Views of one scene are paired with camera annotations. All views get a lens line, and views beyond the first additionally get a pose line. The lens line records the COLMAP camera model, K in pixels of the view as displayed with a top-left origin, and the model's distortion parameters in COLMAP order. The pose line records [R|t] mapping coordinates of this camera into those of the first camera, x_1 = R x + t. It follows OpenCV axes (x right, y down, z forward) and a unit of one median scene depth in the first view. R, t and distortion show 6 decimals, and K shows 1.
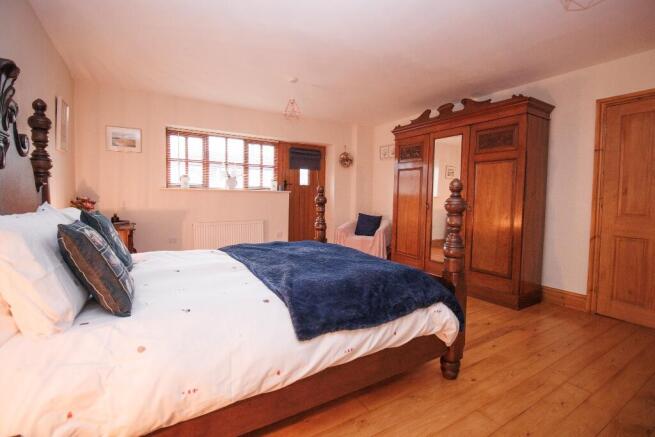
lens RADIAL K [[301.2, 0, 329.0], [0, 301.2, 212.1], [0, 0, 1]] dist [-0.000551, -0.012167]
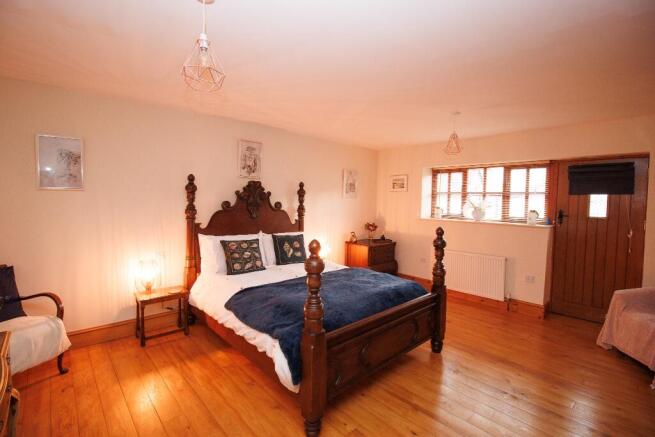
lens RADIAL K [[301.2, 0, 329.0], [0, 301.2, 212.1], [0, 0, 1]] dist [-0.000551, -0.012167]
pose [[0.200811, 0.027417, -0.979246, 0.525517], [-0.066387, 0.997691, 0.014320, -0.081644], [0.977378, 0.062134, 0.202167, 0.307425]]
